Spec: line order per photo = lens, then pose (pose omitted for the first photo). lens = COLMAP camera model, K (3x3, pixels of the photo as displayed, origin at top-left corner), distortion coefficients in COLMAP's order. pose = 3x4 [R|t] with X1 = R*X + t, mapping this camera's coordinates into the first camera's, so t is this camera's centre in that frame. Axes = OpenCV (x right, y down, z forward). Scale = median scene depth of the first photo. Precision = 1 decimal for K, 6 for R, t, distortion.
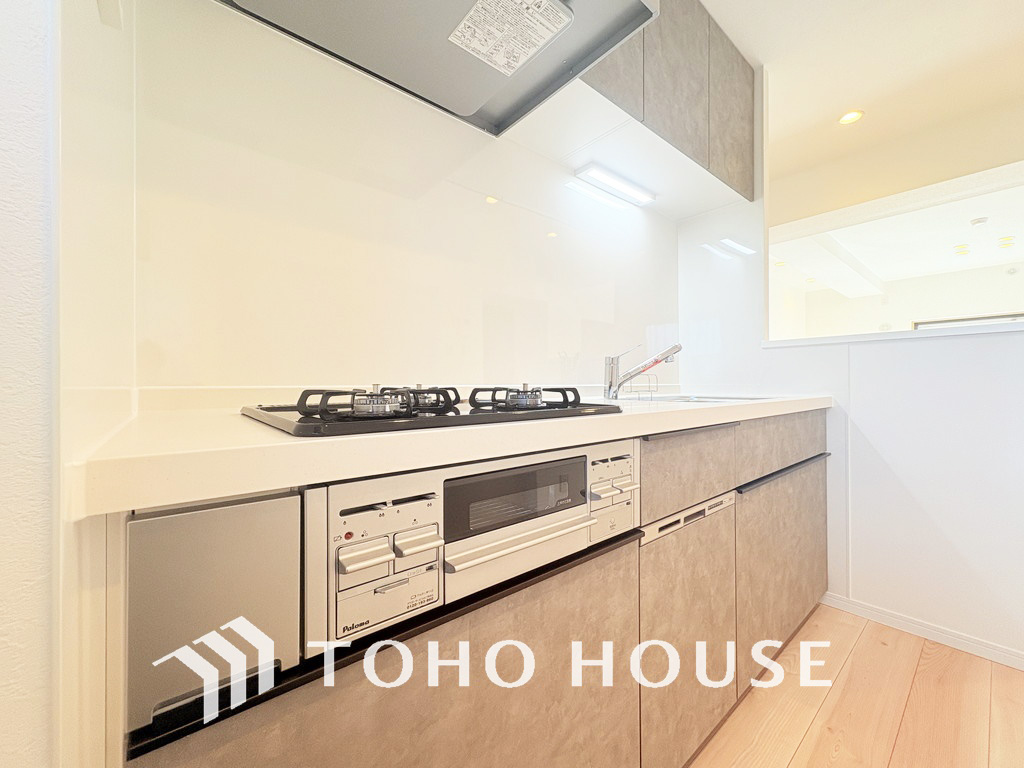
lens RADIAL K [[407.7, 0, 509.3], [0, 407.7, 381.2], [0, 0, 1]] dist [-0.000909, -0.000410]
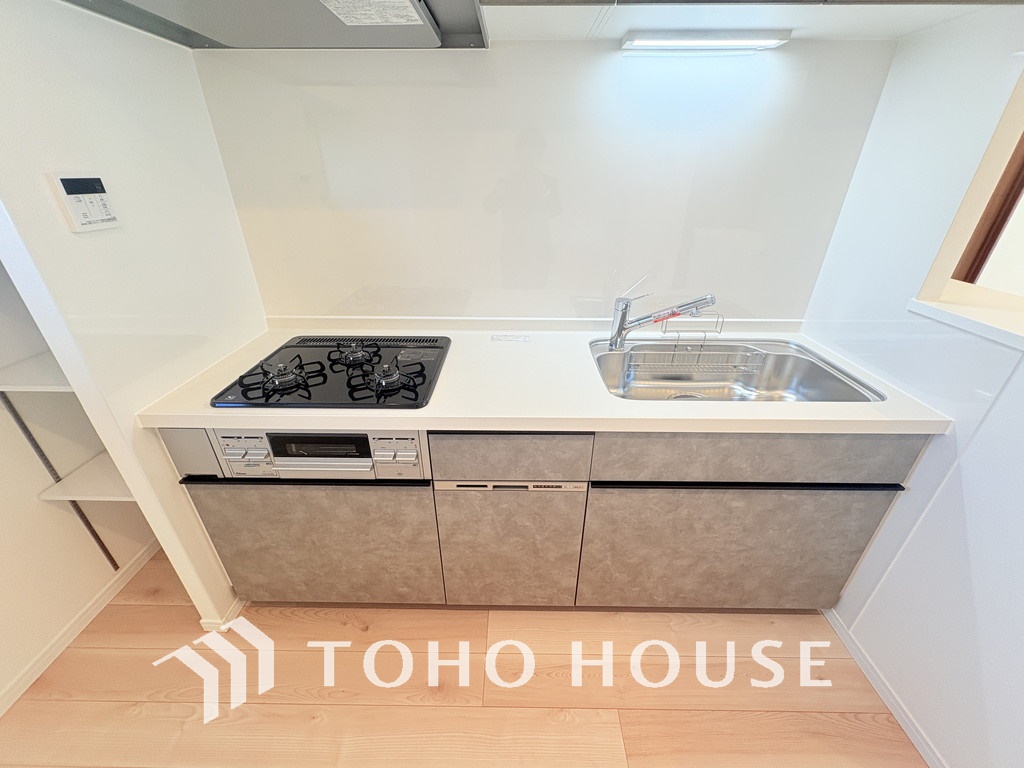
lens RADIAL K [[407.7, 0, 511.2], [0, 407.7, 386.0], [0, 0, 1]] dist [-0.000909, -0.000410]
pose [[0.762404, 0.309719, -0.568167, 1.284211], [-0.003454, 0.879955, 0.475045, -0.649589], [0.647092, -0.360214, 0.671951, 0.319626]]
